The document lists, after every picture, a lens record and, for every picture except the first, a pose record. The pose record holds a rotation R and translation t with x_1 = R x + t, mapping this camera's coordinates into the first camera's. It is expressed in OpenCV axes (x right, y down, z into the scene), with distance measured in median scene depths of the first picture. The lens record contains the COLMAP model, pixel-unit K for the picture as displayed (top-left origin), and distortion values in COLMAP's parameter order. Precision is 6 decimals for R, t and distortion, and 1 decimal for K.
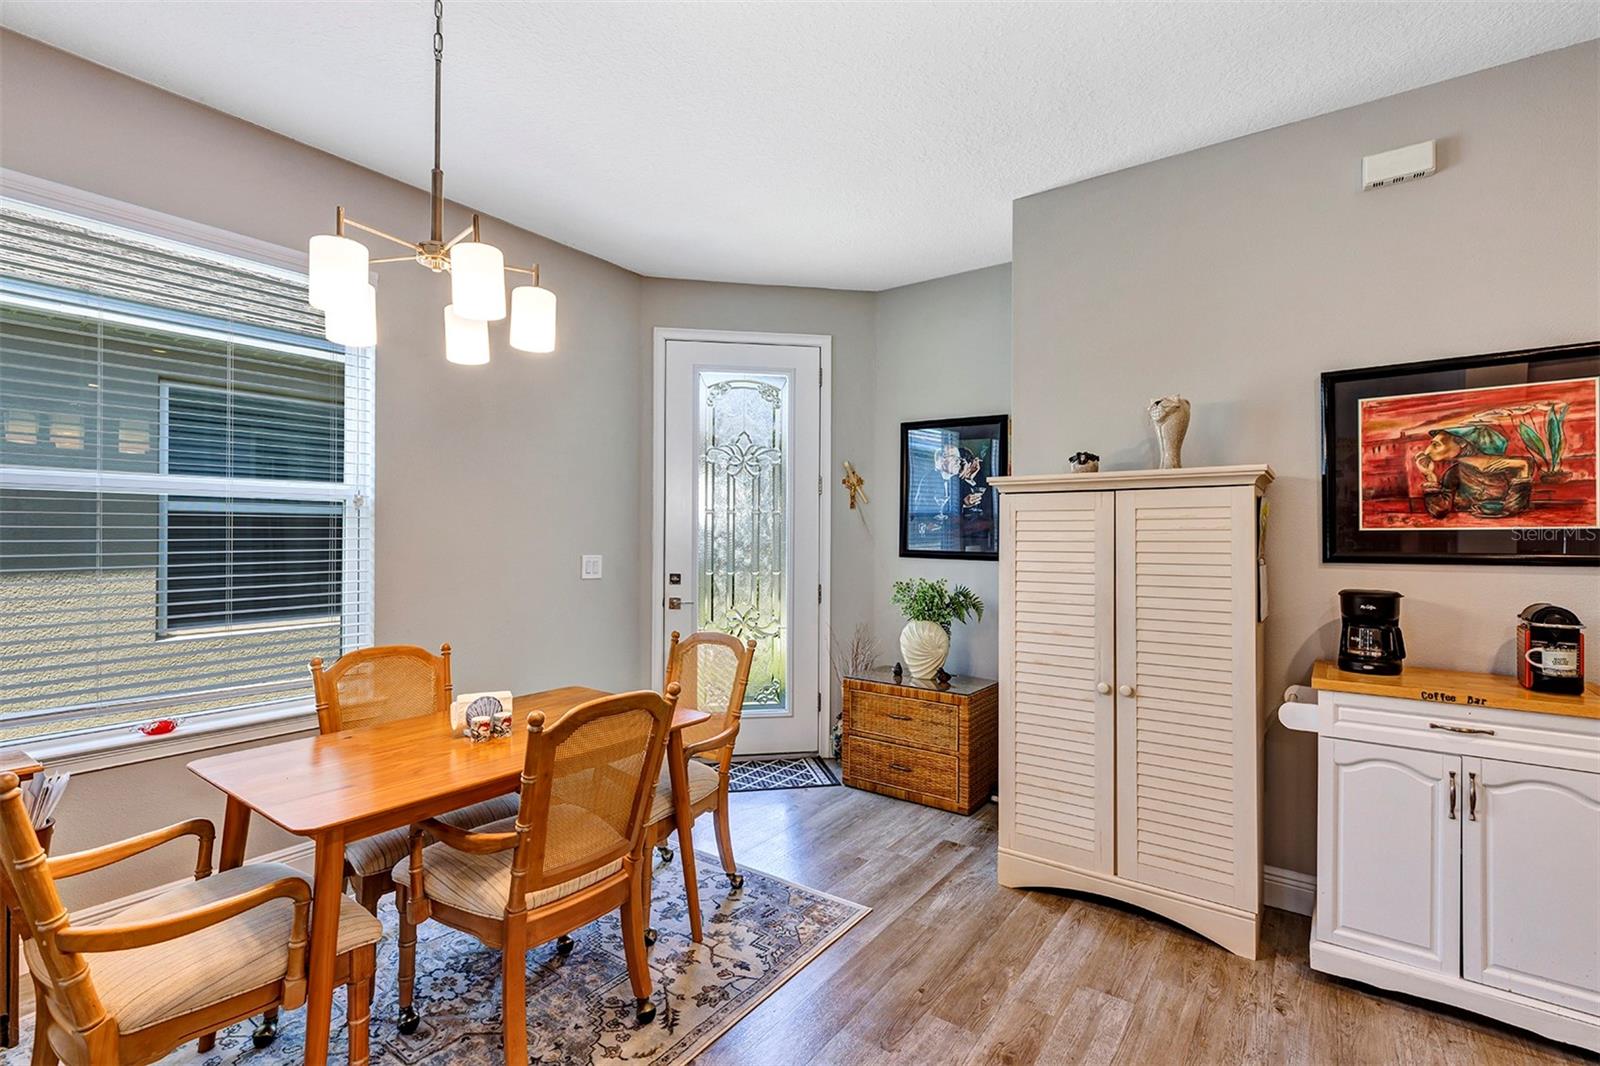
lens RADIAL K [[727.2, 0, 800.0], [0, 727.2, 531.7], [0, 0, 1]] dist [0.007880, 0.000100]
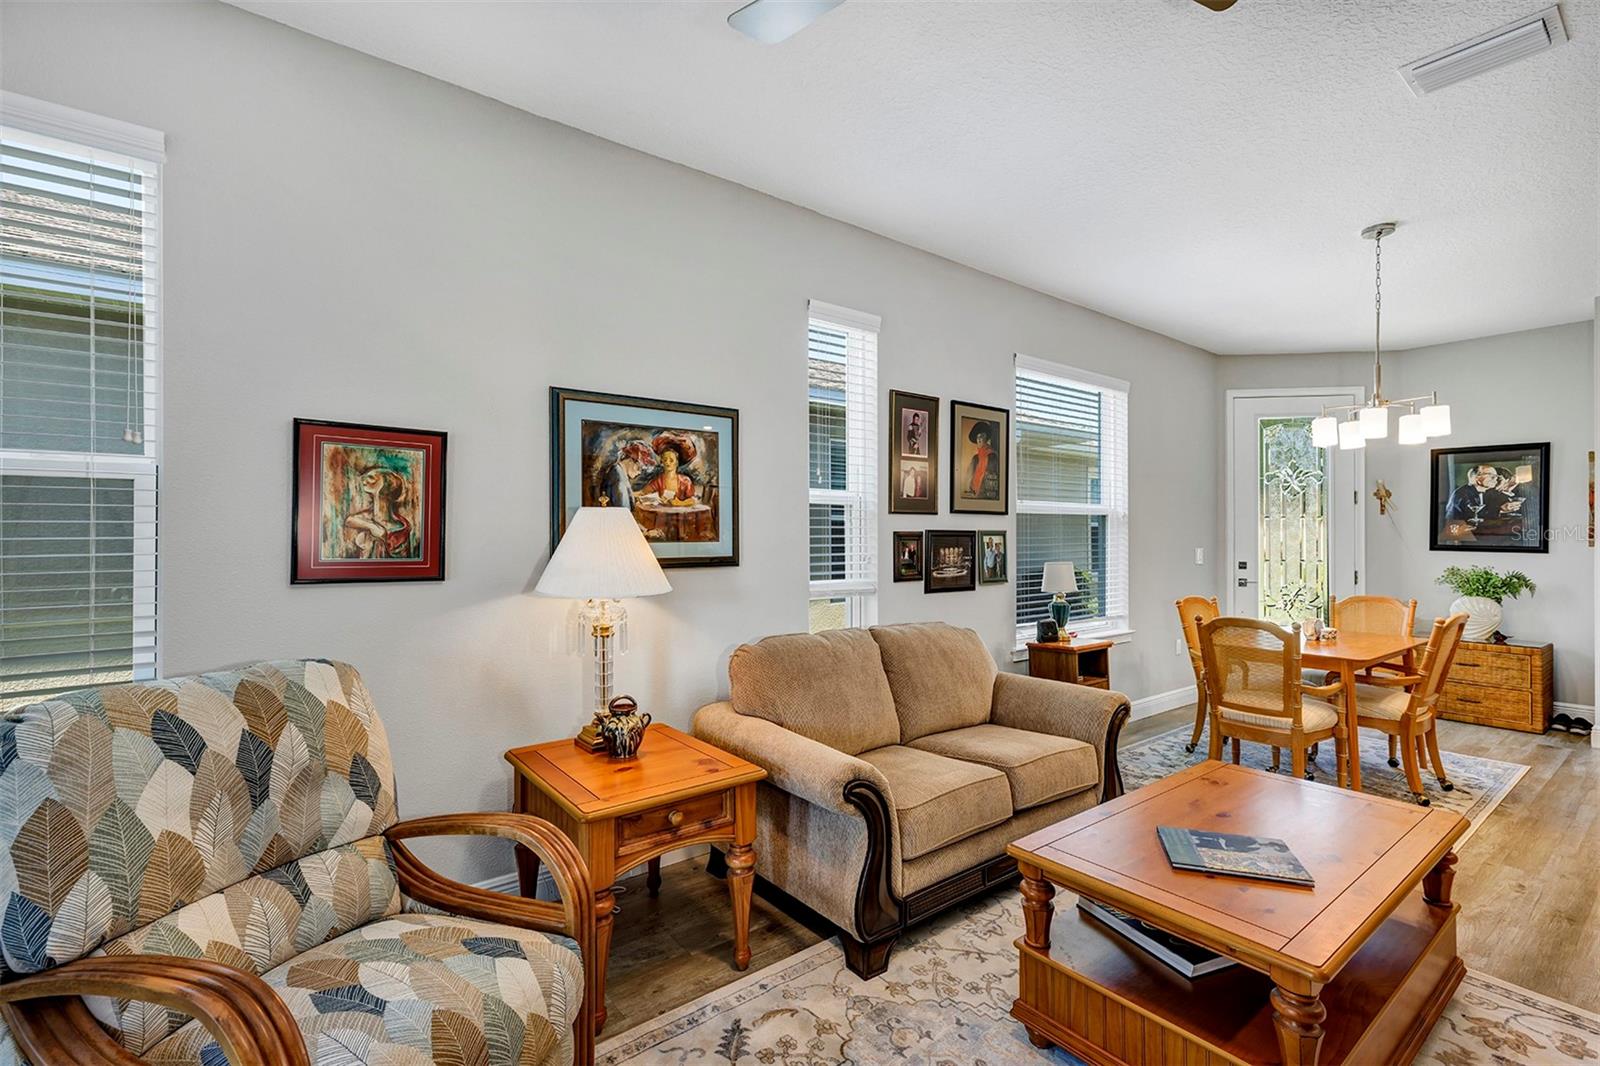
lens RADIAL K [[727.2, 0, 796.0], [0, 727.2, 527.4], [0, 0, 1]] dist [0.007880, 0.000100]
pose [[0.960806, -0.006796, -0.277138, -0.672141], [0.005075, 0.999963, -0.006926, -0.004067], [0.277175, 0.005248, 0.960805, -0.670105]]
